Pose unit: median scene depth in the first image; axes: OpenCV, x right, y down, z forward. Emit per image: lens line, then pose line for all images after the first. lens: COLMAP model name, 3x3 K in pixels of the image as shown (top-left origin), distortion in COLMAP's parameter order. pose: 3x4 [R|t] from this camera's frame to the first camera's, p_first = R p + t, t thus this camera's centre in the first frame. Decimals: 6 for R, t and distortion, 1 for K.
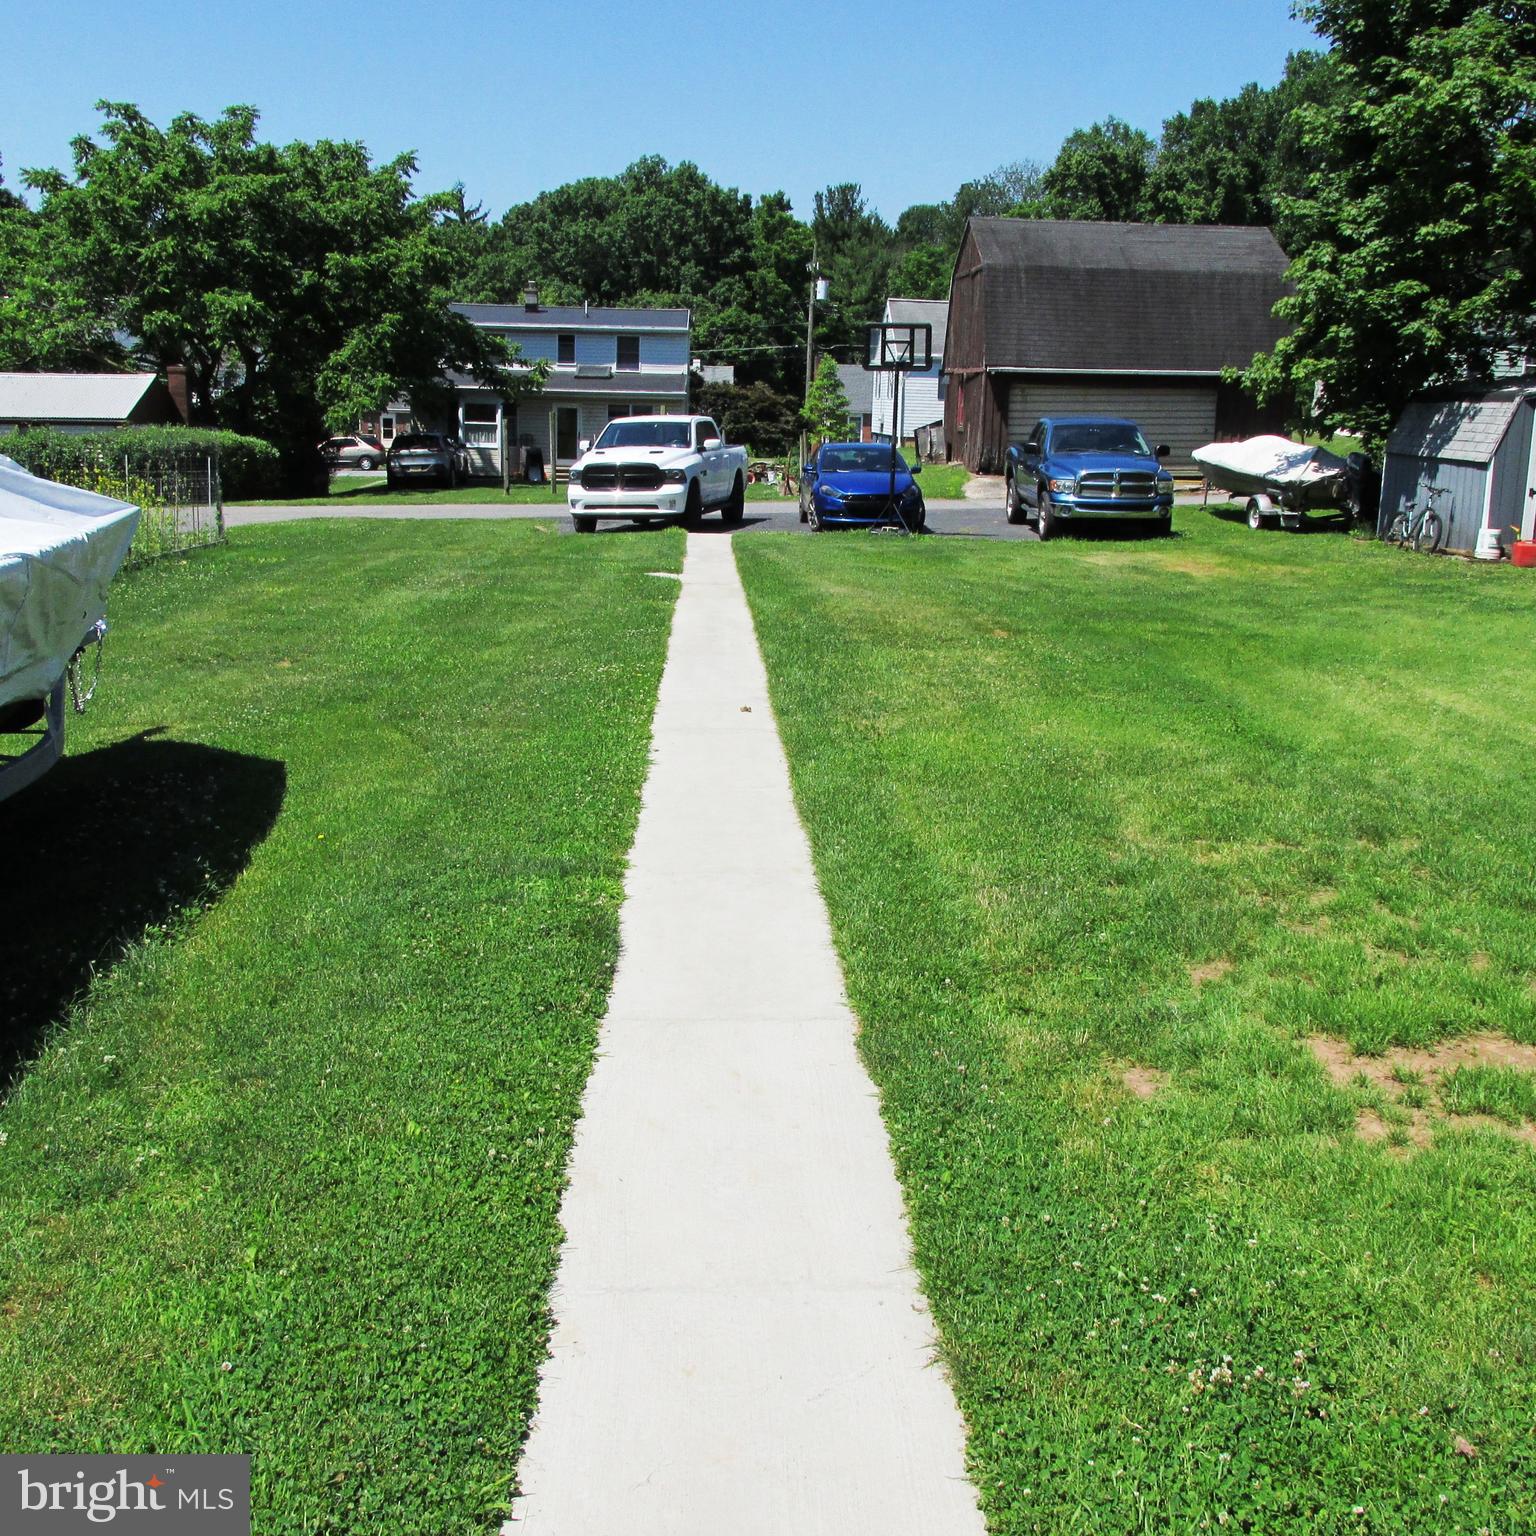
lens RADIAL K [[1741.5, 0, 764.6], [0, 1741.5, 767.5], [0, 0, 1]] dist [-0.010374, 0.000000]
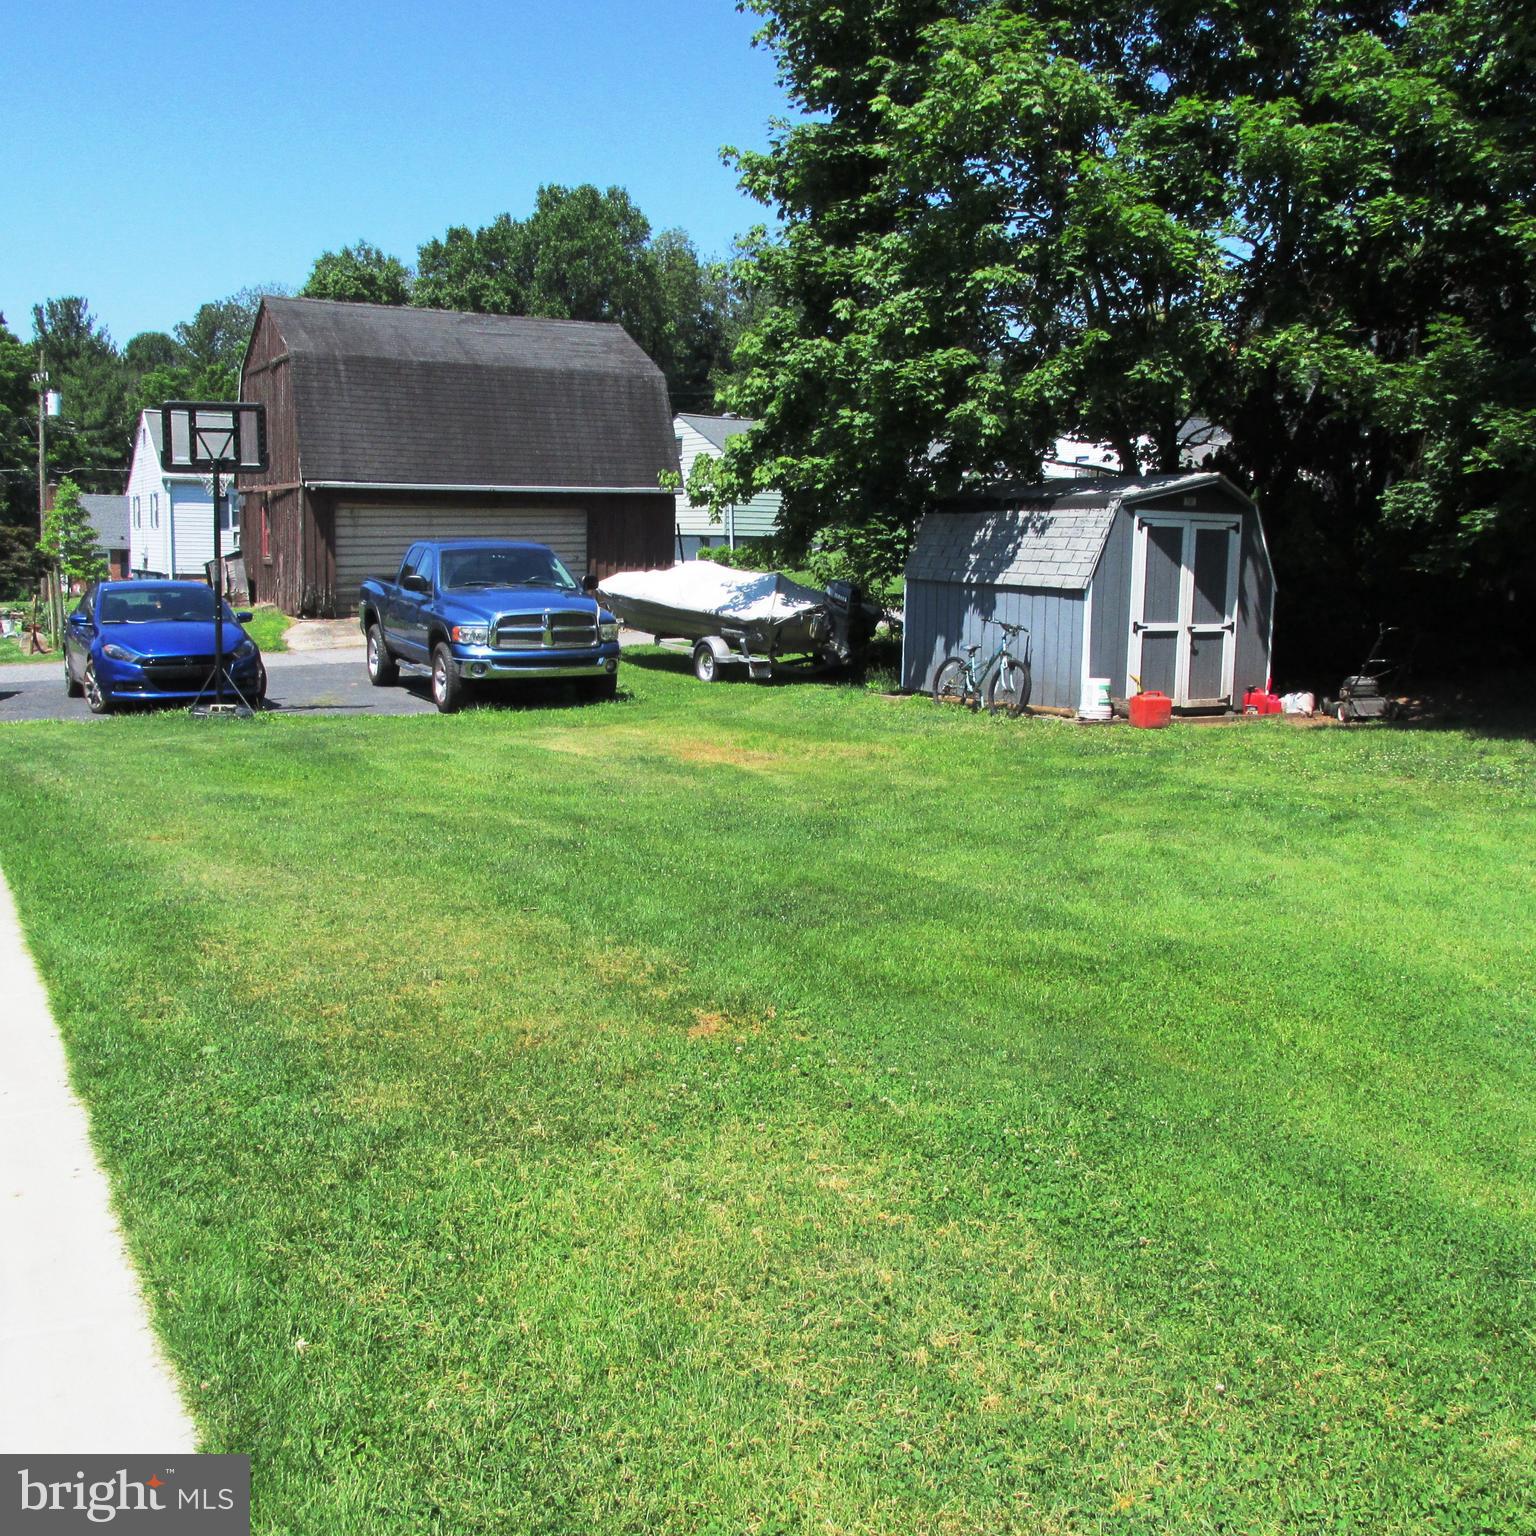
lens RADIAL K [[1741.5, 0, 770.5], [0, 1741.5, 776.0], [0, 0, 1]] dist [-0.010374, 0.000000]
pose [[0.912334, -0.063078, 0.404560, -0.007099], [0.091534, 0.994476, -0.051364, -0.055166], [-0.399085, 0.083892, 0.913068, 0.299482]]
